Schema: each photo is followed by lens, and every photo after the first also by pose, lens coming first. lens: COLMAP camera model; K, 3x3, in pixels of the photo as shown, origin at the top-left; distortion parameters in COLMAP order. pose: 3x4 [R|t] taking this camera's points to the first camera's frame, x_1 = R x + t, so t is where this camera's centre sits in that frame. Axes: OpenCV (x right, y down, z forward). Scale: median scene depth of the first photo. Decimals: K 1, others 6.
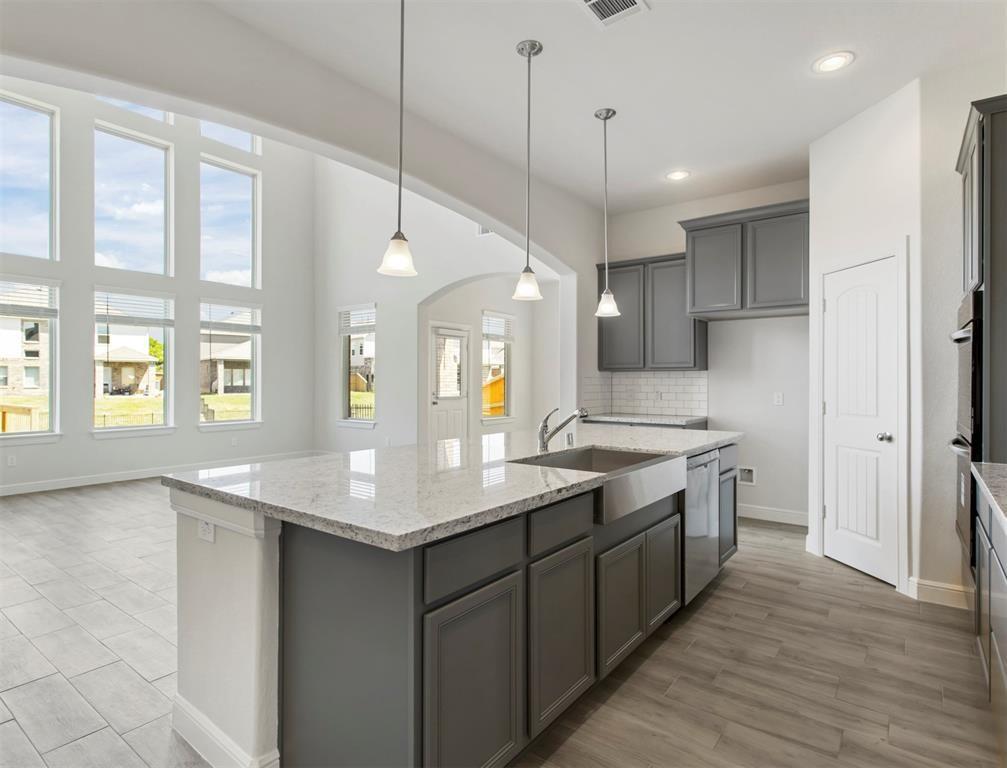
lens RADIAL K [[544.4, 0, 505.8], [0, 544.4, 380.1], [0, 0, 1]] dist [0.000177, 0.002405]
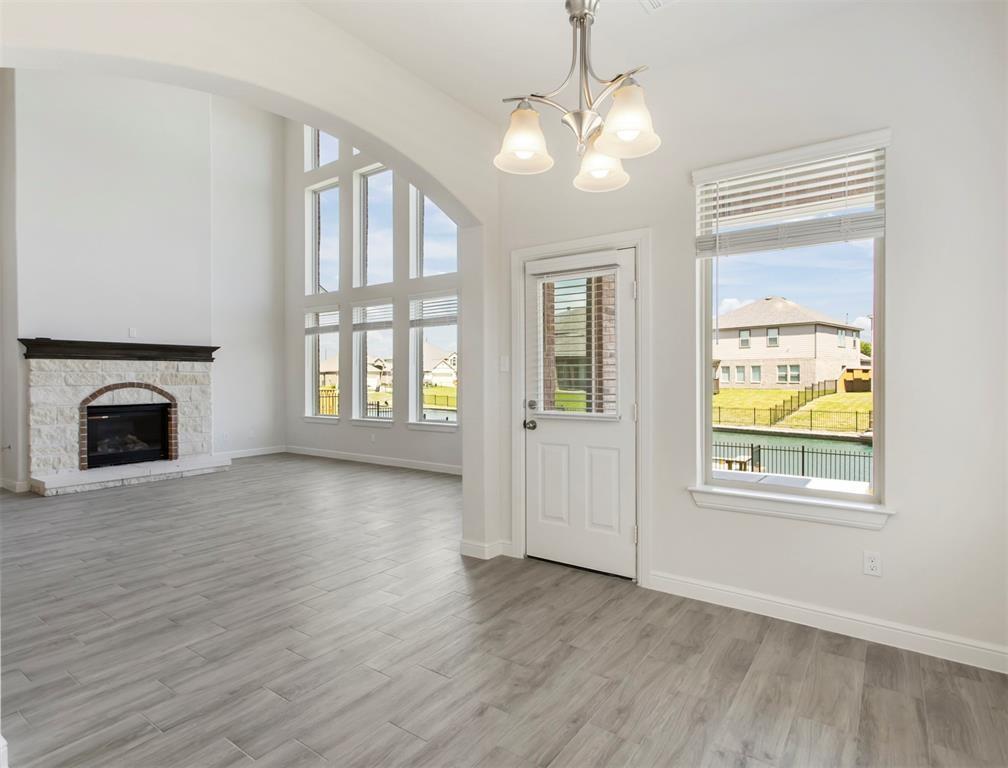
lens RADIAL K [[545.0, 0, 506.3], [0, 545.0, 380.1], [0, 0, 1]] dist [0.000177, 0.002405]
pose [[0.029341, 0.002648, -0.999566, 0.328999], [0.004971, 0.999984, 0.002795, 0.002044], [0.999557, -0.005051, 0.029327, 0.949701]]
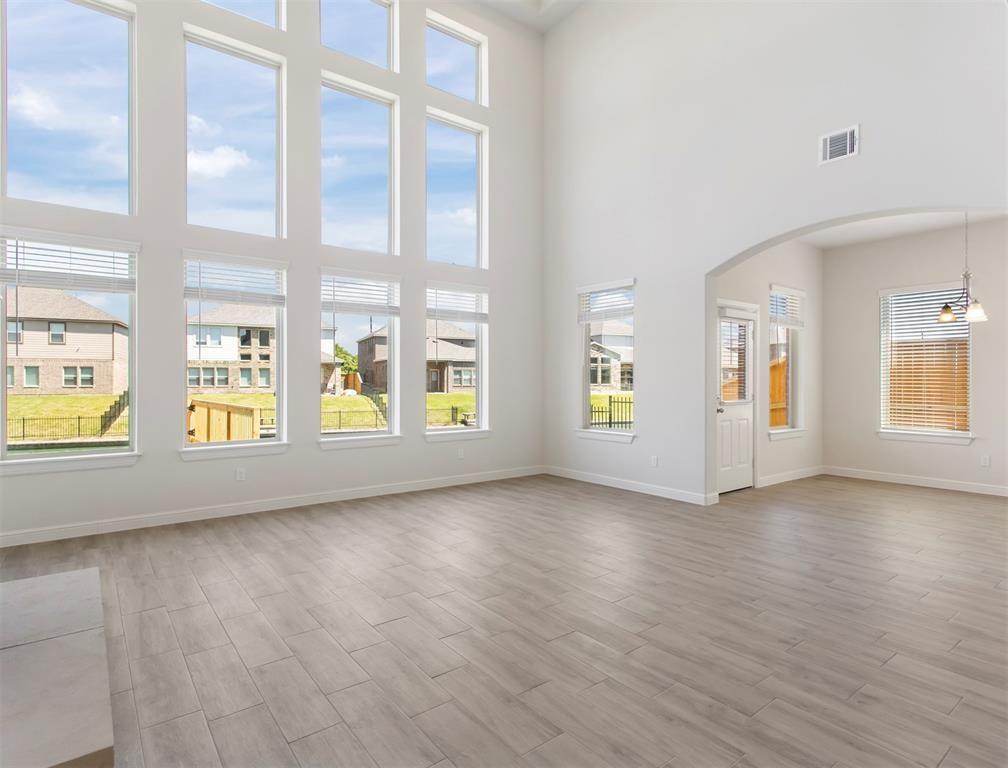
lens RADIAL K [[545.0, 0, 506.3], [0, 545.0, 380.1], [0, 0, 1]] dist [0.000177, 0.002405]
pose [[0.964636, -0.000976, -0.263585, -0.209197], [0.001165, 0.999999, 0.000561, 0.000446], [0.263584, -0.000848, 0.964636, 0.214405]]
